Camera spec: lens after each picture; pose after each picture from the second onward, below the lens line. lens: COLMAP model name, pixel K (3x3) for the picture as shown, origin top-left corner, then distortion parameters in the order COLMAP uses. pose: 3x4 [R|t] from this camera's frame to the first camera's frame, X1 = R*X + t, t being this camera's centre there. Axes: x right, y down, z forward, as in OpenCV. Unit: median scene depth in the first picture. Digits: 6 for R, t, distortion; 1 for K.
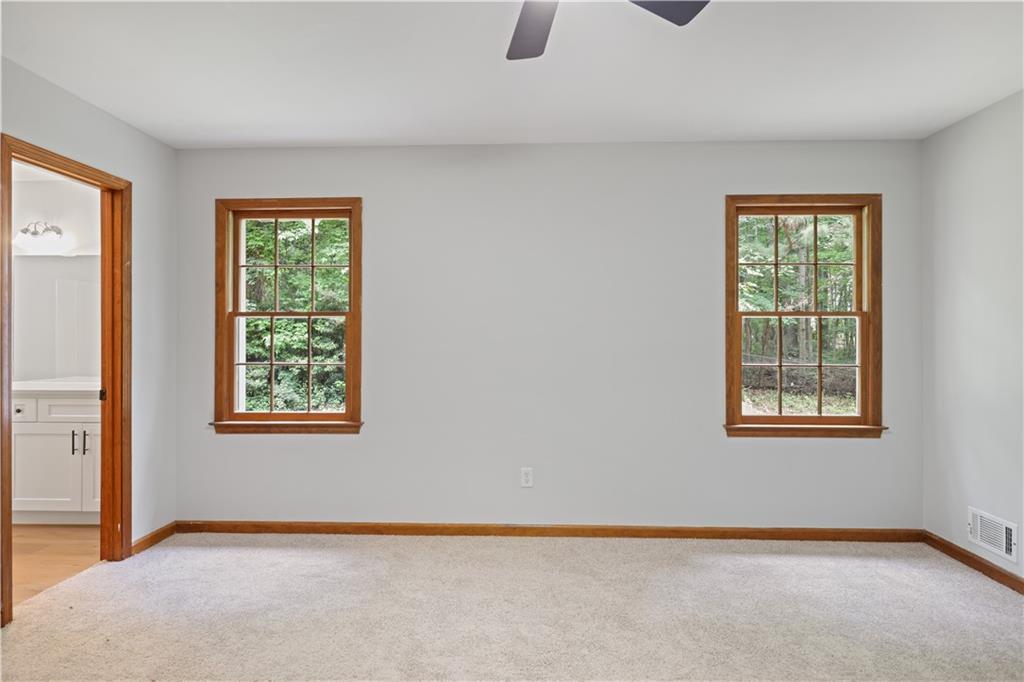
lens RADIAL K [[527.0, 0, 509.5], [0, 527.0, 344.2], [0, 0, 1]] dist [0.001391, -0.000561]
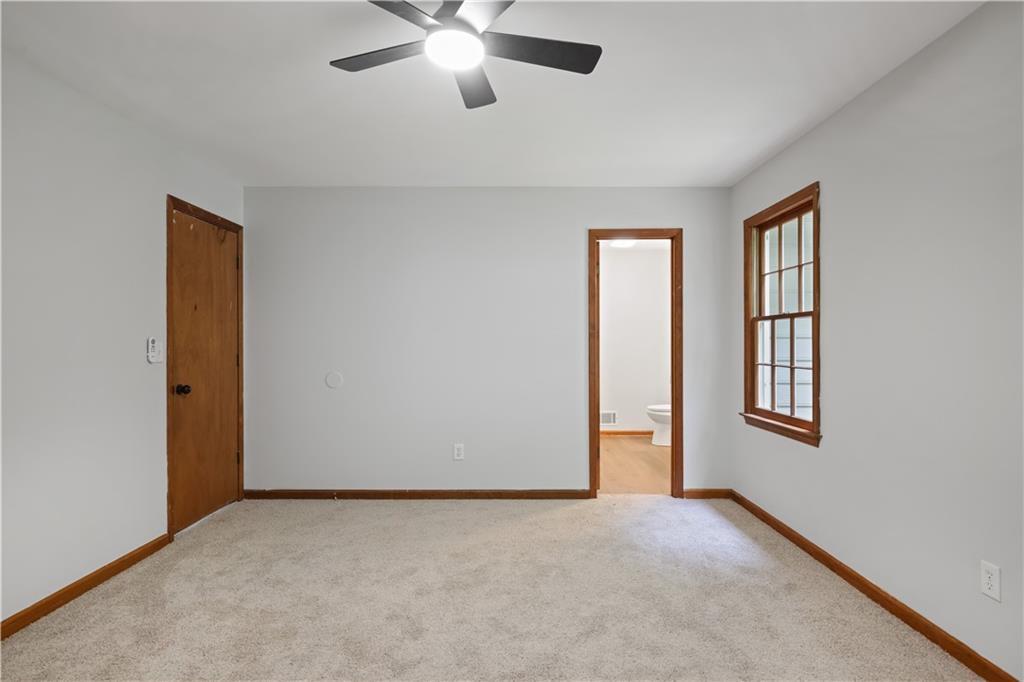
lens RADIAL K [[533.8, 0, 512.0], [0, 533.8, 341.0], [0, 0, 1]] dist [-0.000311, 0.000497]
pose [[0.032030, -0.002157, -0.999485, 0.601244], [-0.003240, 0.999992, -0.002262, -0.005643], [0.999482, 0.003311, 0.032023, 0.456149]]
